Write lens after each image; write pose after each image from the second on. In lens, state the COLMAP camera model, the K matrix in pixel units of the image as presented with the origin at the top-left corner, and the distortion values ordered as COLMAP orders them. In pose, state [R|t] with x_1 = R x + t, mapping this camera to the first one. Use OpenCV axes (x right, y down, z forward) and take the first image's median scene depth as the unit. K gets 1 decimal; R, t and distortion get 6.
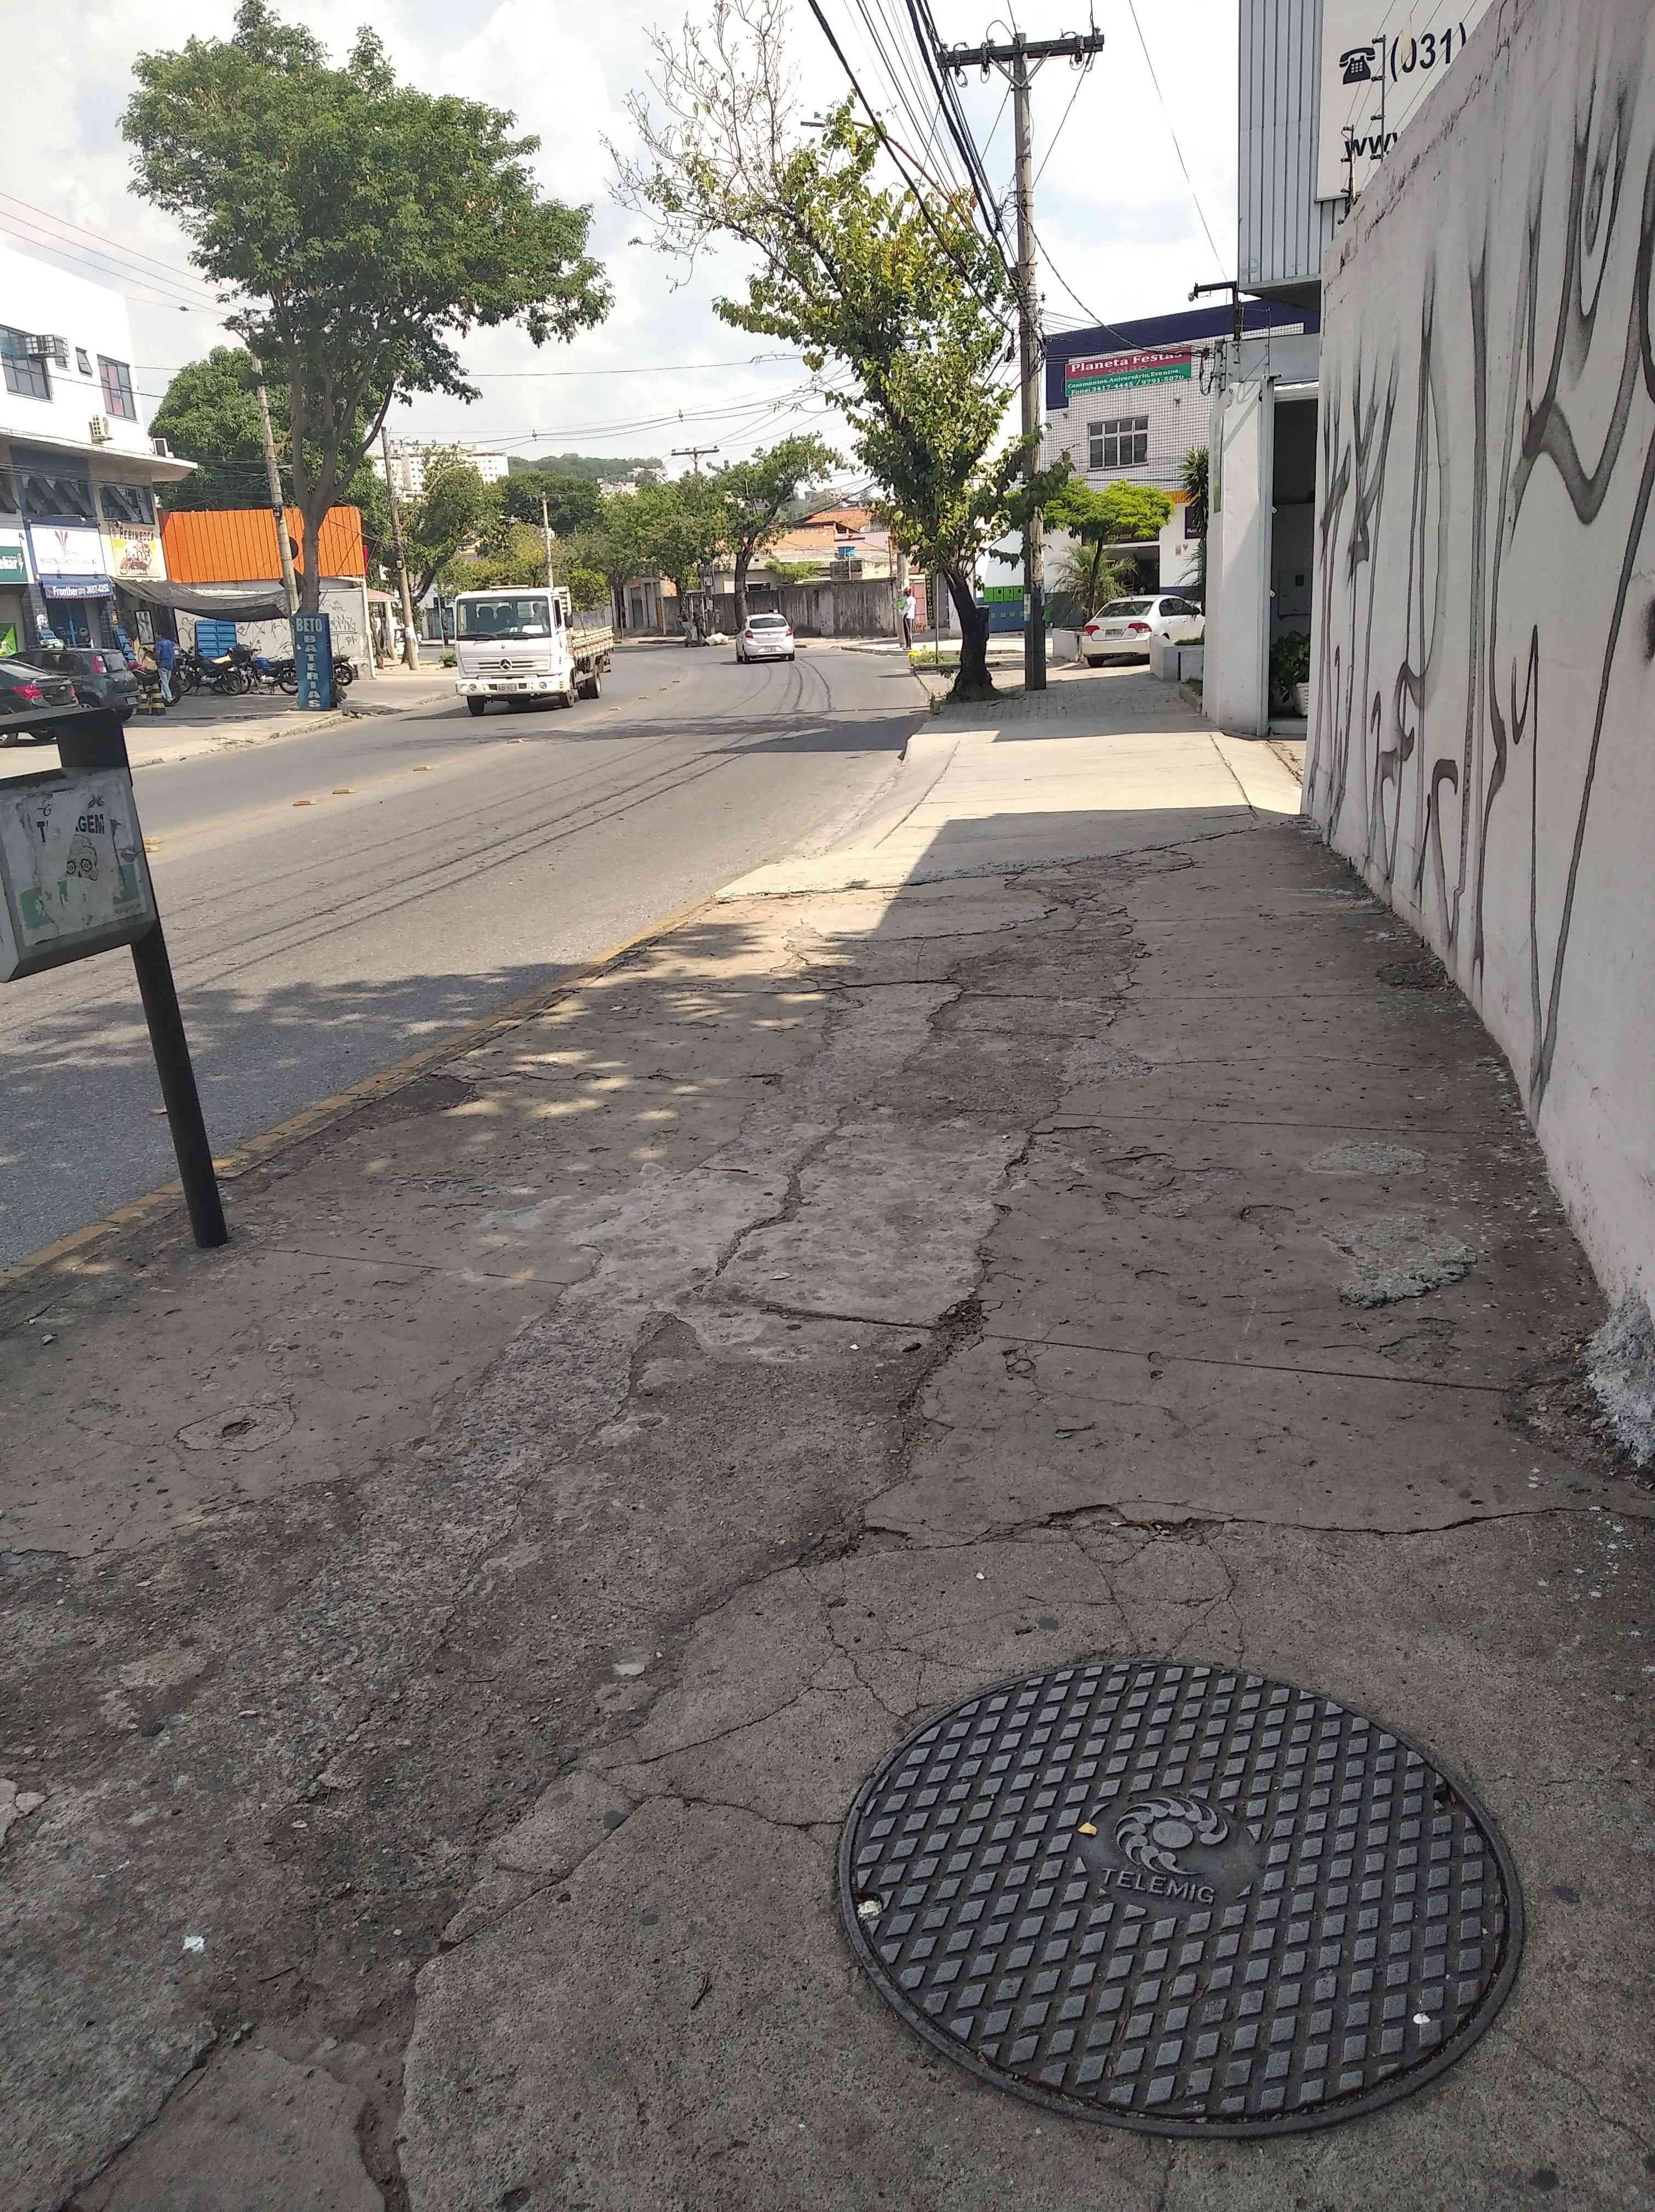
lens RADIAL K [[1765.0, 0, 827.5], [0, 1765.0, 1106.0], [0, 0, 1]] dist [-0.004495, -0.013846]
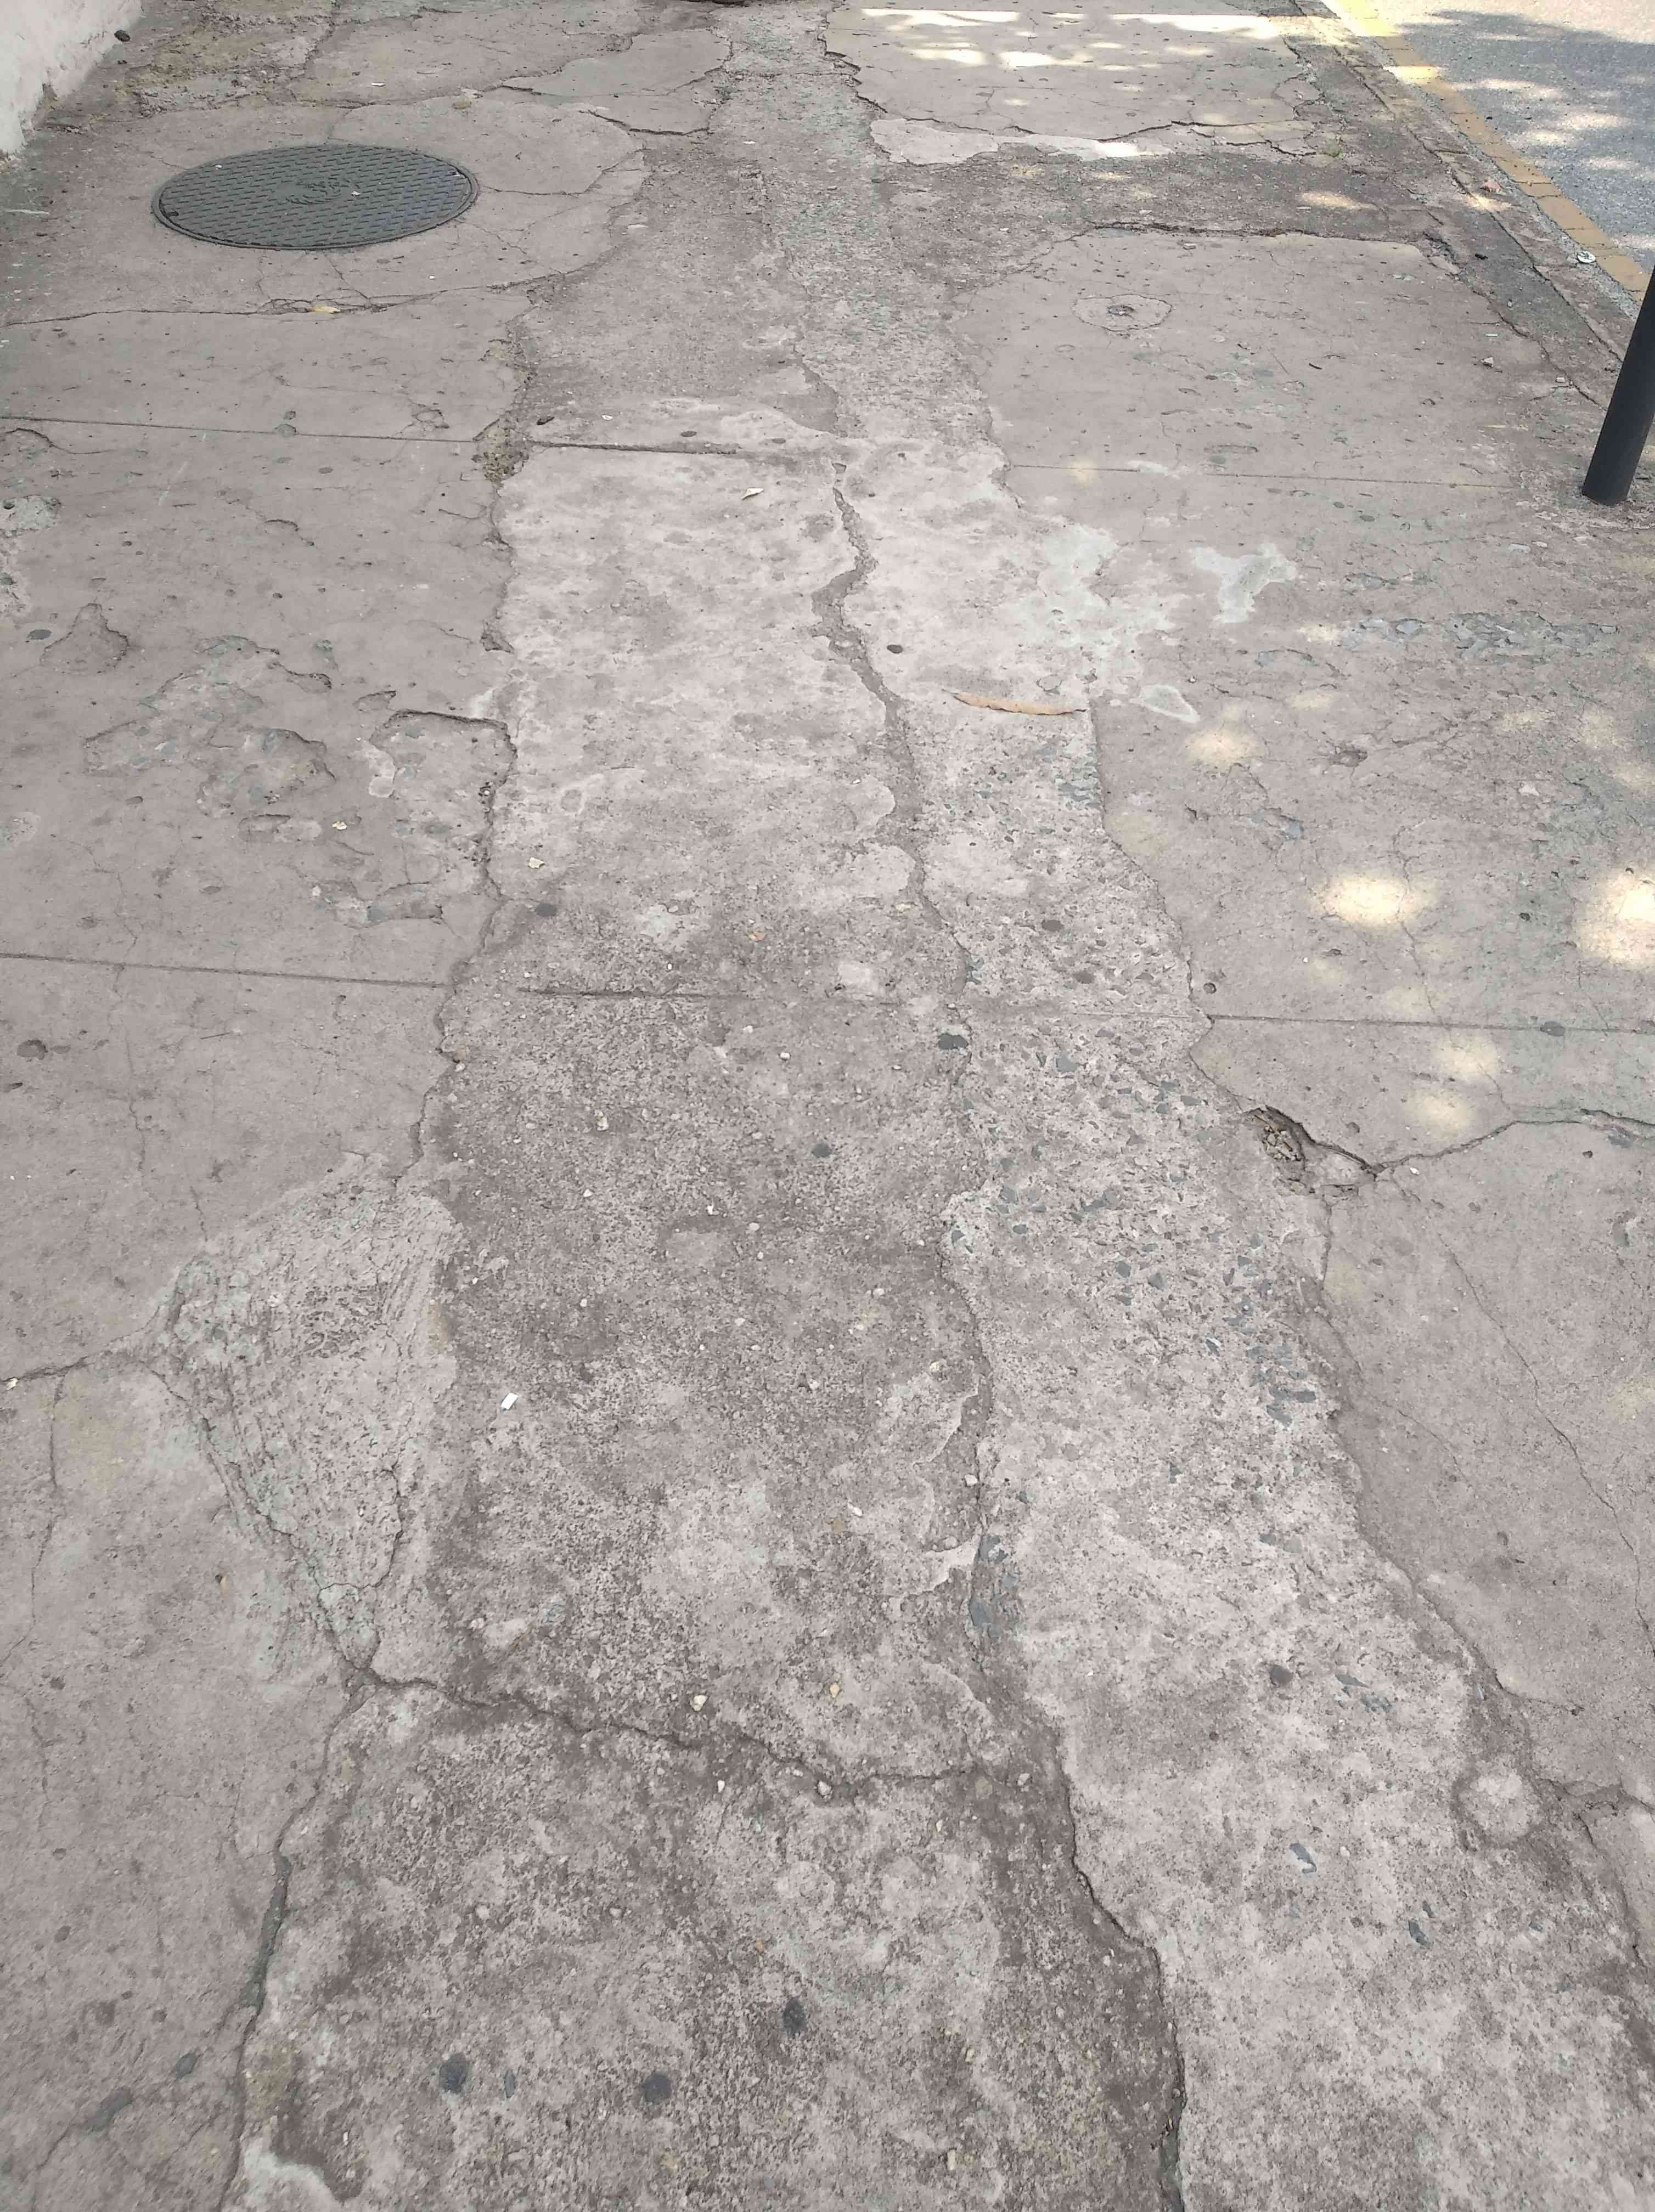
lens RADIAL K [[1765.0, 0, 827.5], [0, 1765.0, 1106.0], [0, 0, 1]] dist [-0.004495, -0.013846]
pose [[-0.942639, 0.268965, -0.197713, 0.157139], [-0.038165, 0.501564, 0.864278, -0.411673], [0.331626, 0.822248, -0.462529, 1.470151]]
